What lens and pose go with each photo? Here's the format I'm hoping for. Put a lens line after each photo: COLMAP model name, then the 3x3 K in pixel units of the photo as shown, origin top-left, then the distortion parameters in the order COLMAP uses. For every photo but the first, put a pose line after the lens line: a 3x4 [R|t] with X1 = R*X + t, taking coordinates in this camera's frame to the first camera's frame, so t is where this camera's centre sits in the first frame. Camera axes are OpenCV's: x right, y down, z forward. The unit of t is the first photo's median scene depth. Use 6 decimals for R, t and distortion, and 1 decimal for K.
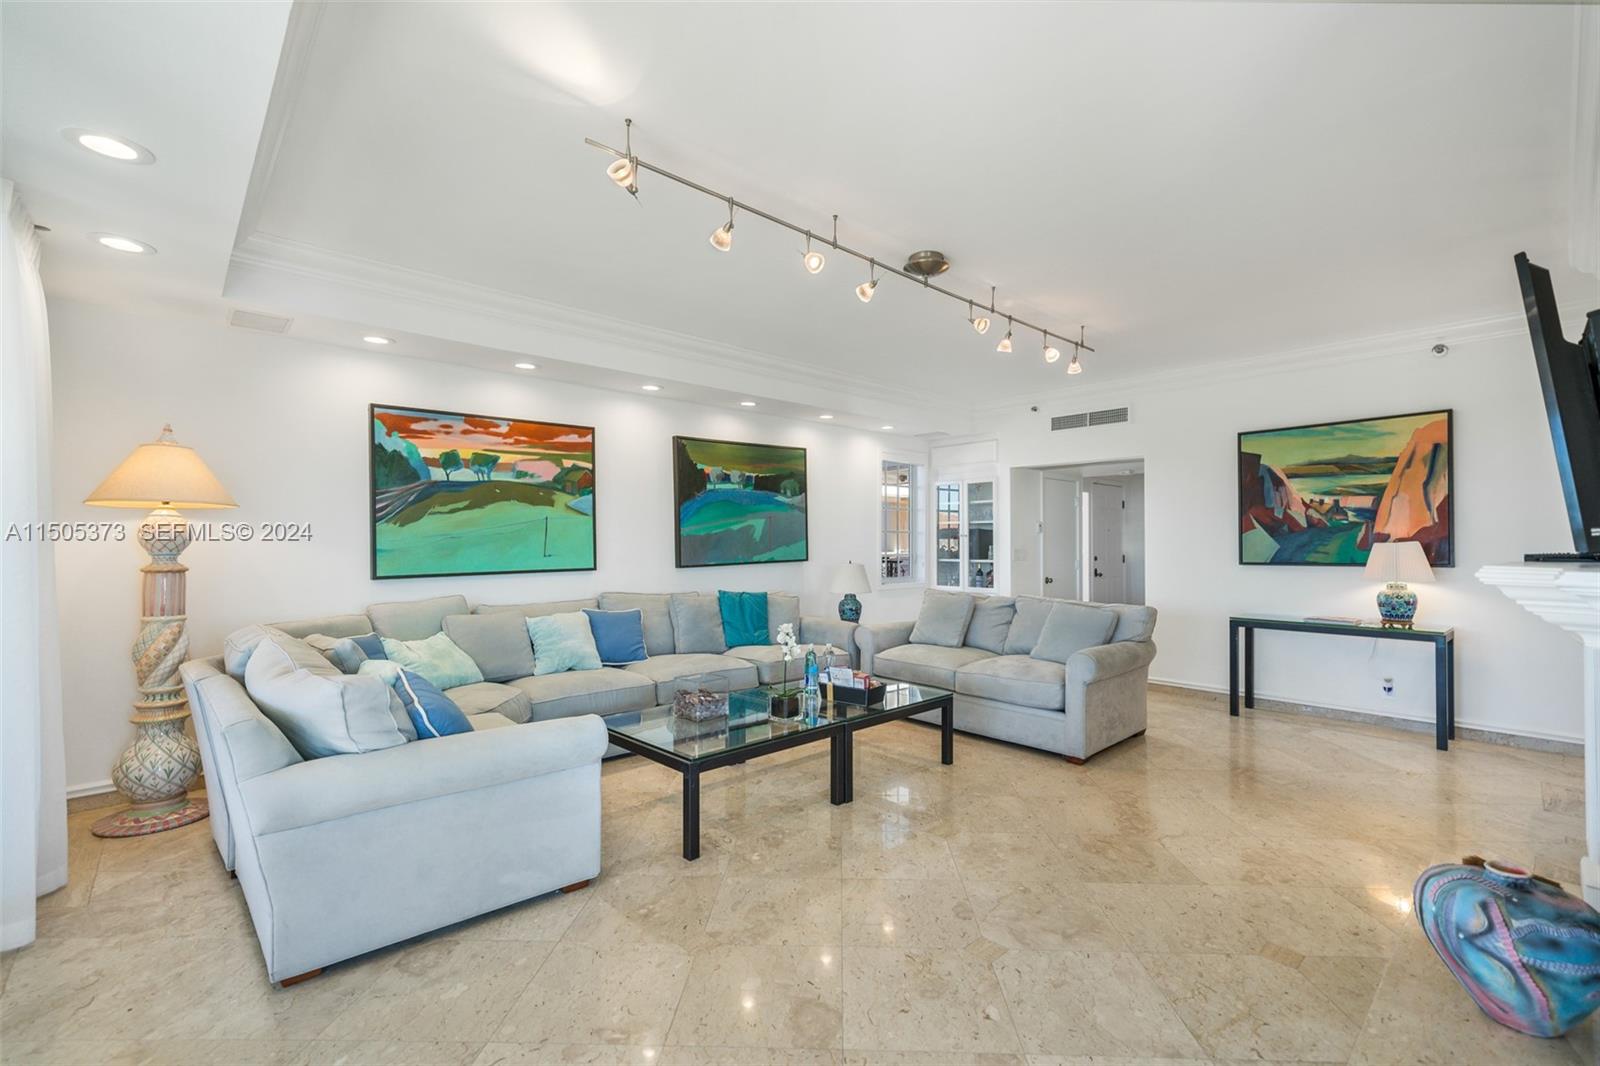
lens RADIAL K [[705.6, 0, 798.1], [0, 705.6, 541.9], [0, 0, 1]] dist [0.002907, 0.000146]
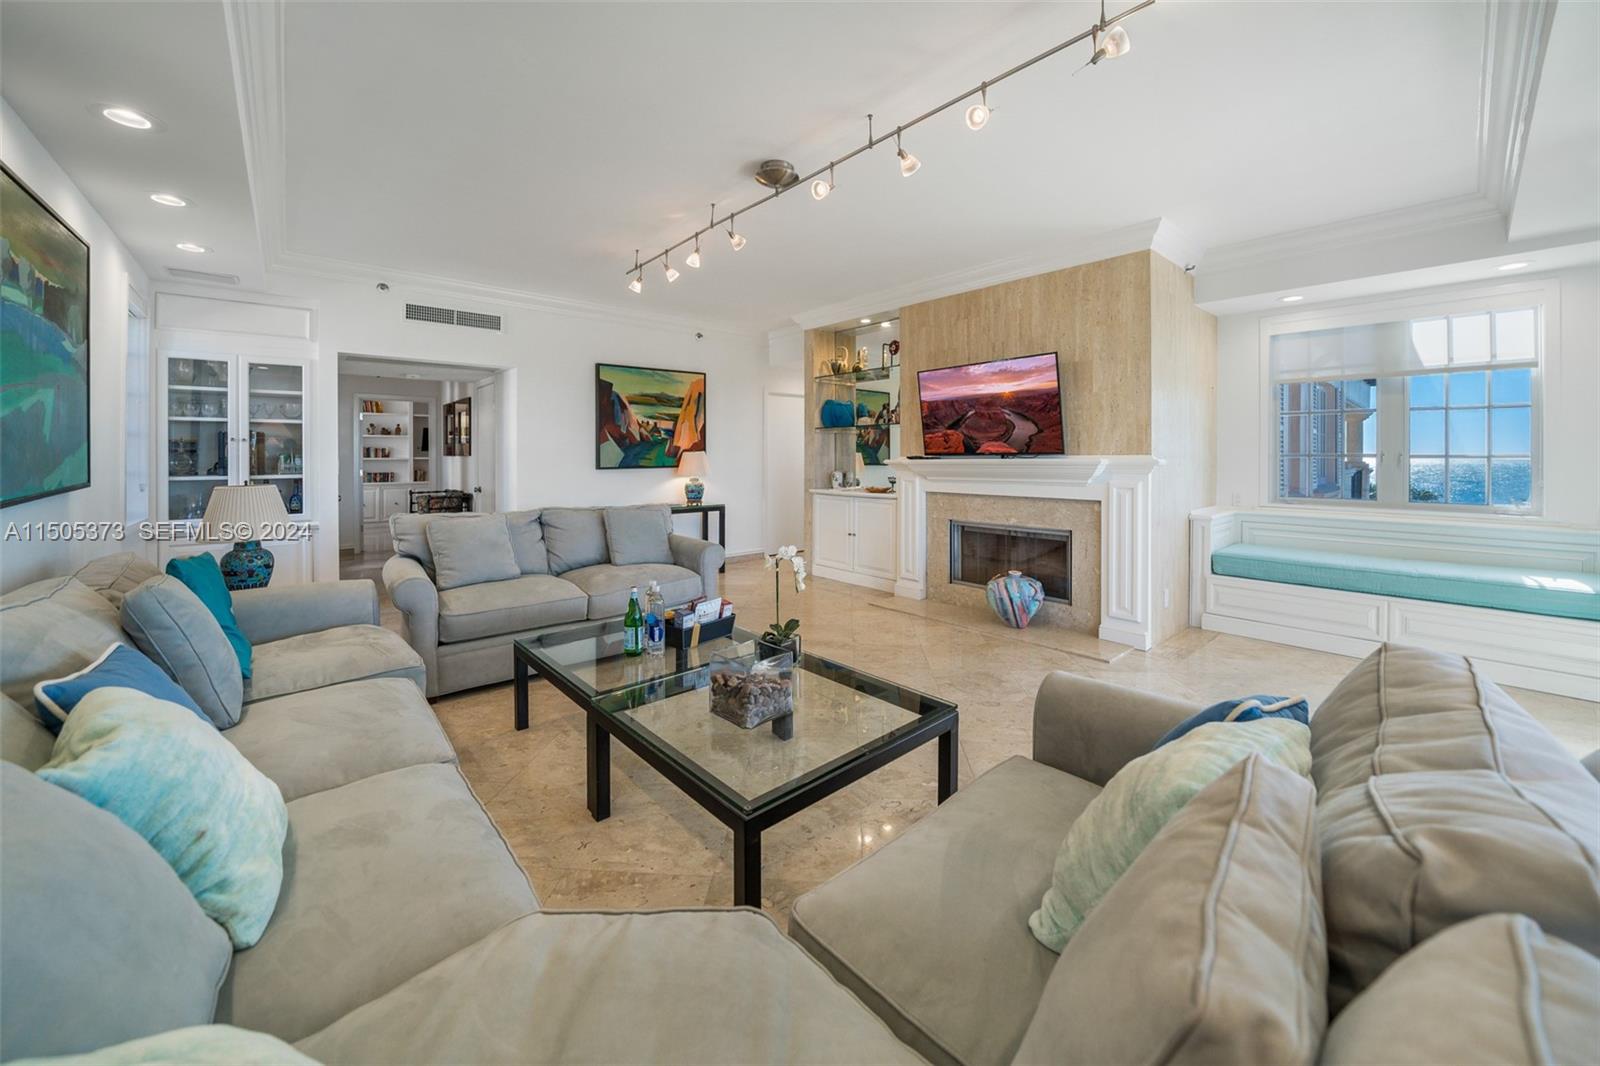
lens RADIAL K [[618.8, 0, 803.7], [0, 618.8, 457.0], [0, 0, 1]] dist [-0.000834, -0.000062]
pose [[0.002406, -0.000178, 0.999997, -0.498182], [0.002630, 0.999997, 0.000171, 0.011805], [-0.999994, 0.002630, 0.002407, 0.685623]]
